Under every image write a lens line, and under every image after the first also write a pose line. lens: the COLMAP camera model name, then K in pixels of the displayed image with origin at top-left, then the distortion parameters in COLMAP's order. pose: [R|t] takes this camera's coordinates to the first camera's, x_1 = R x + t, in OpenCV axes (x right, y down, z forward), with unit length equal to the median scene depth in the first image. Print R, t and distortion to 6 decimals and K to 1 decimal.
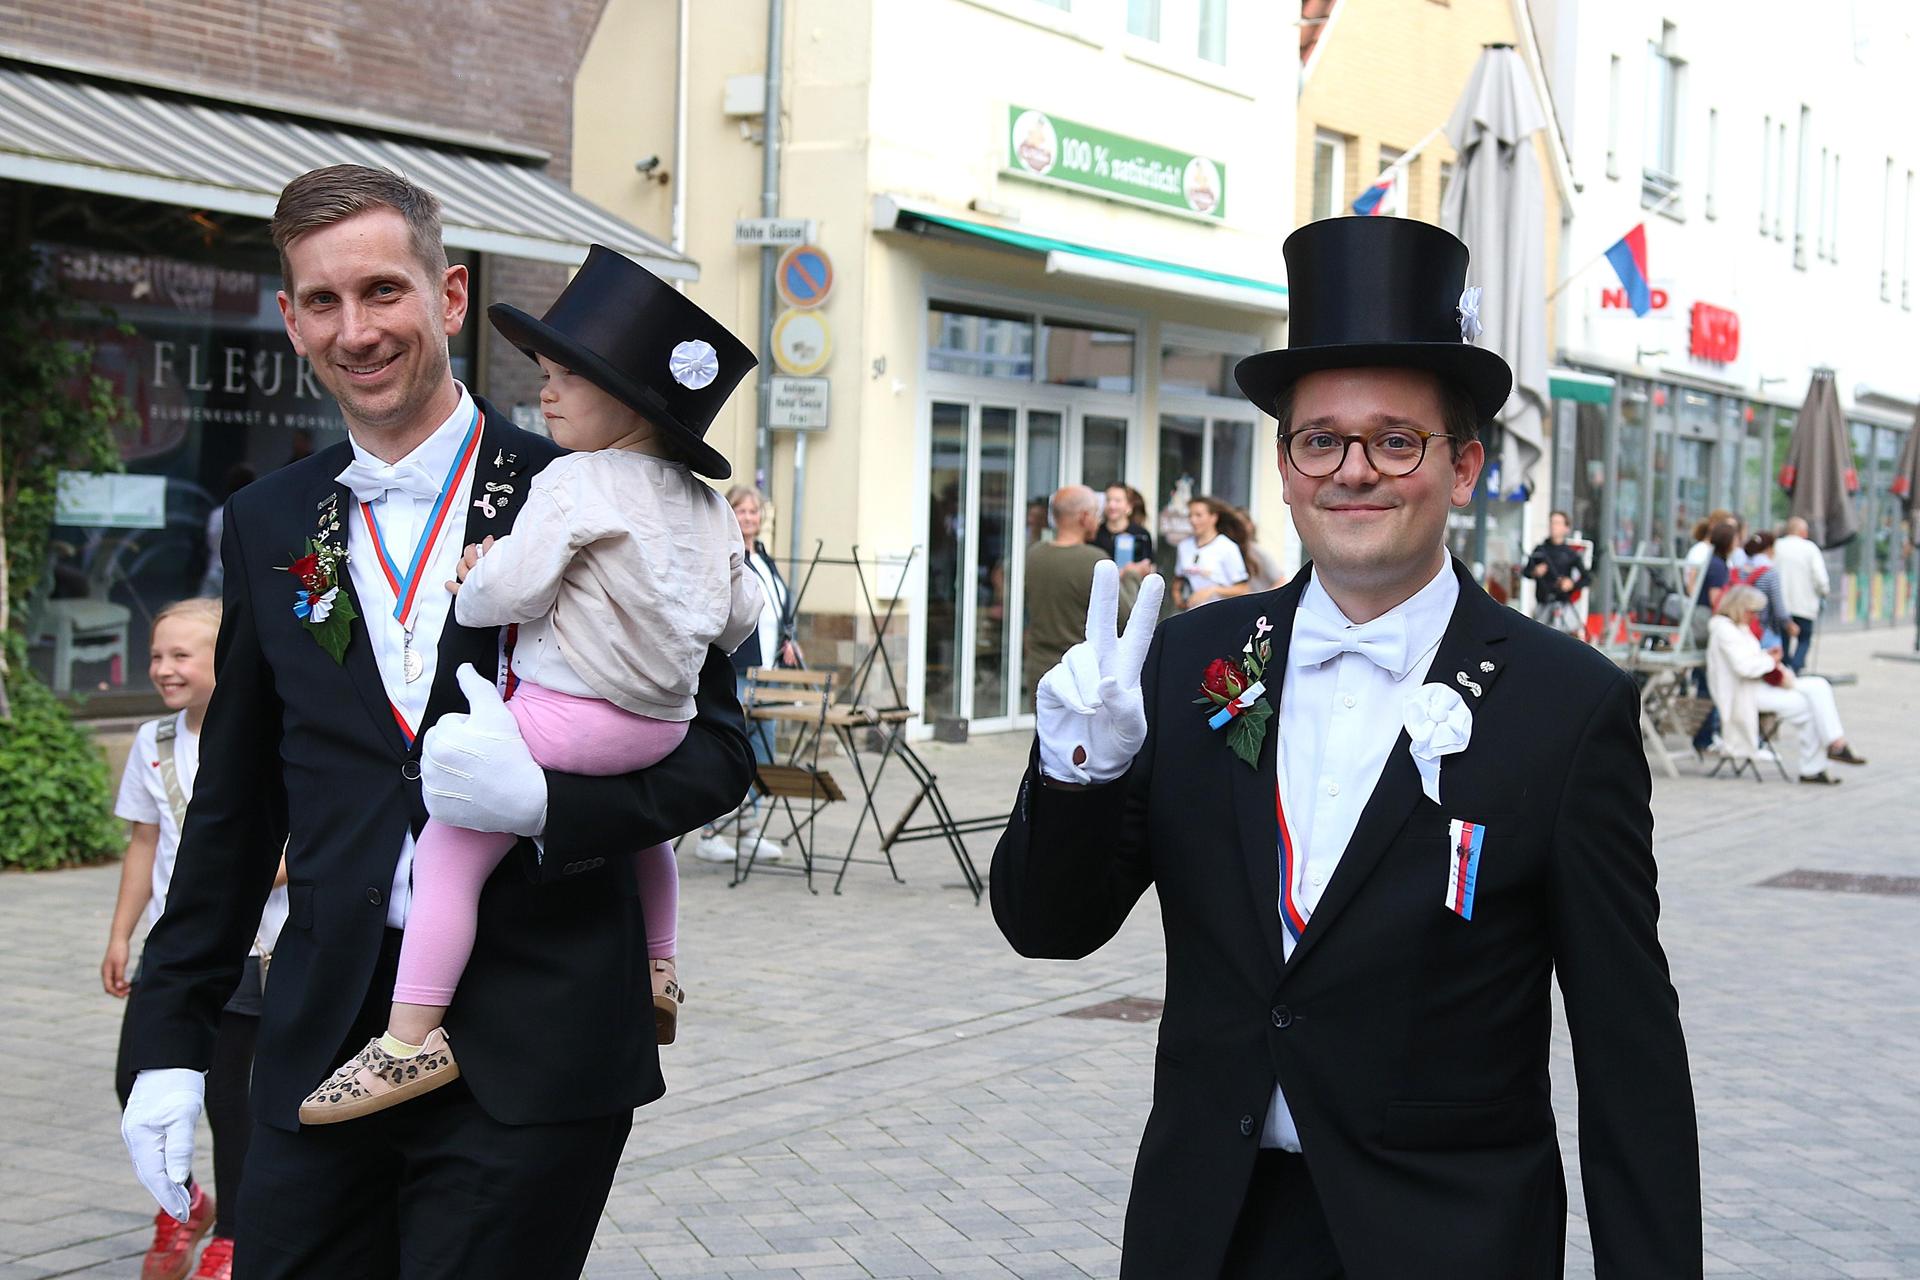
lens RADIAL K [[3282.2, 0, 1244.1], [0, 3282.2, 645.4], [0, 0, 1]] dist [0.056310, 0.100987]
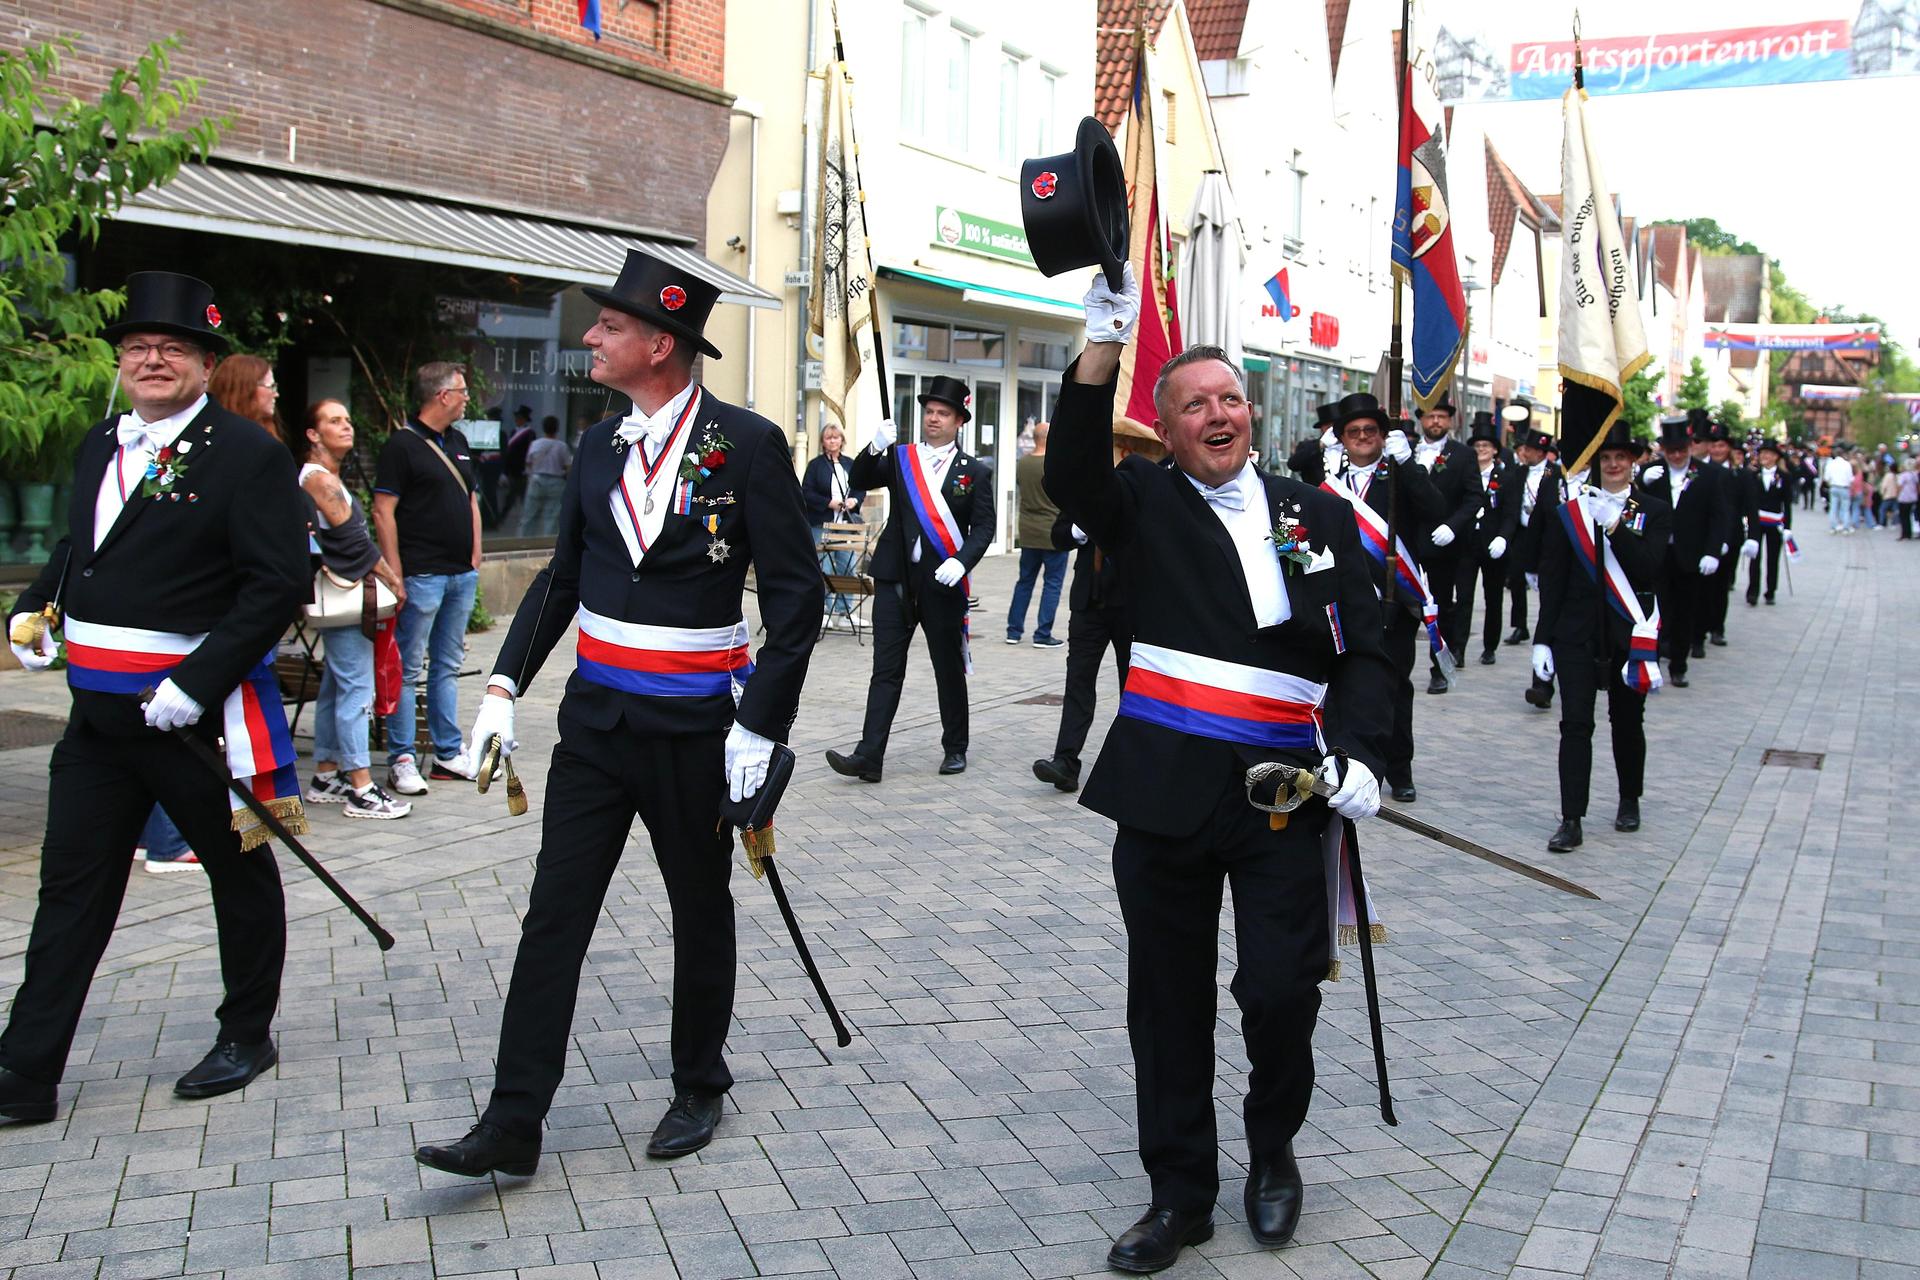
lens RADIAL K [[2029.5, 0, 1106.1], [0, 2029.5, 550.6], [0, 0, 1]] dist [-0.078940, 0.089170]
pose [[0.999038, -0.009311, 0.042855, -0.030338], [0.008623, 0.999831, 0.016223, 0.003914], [-0.042999, -0.015837, 0.998950, -0.095507]]
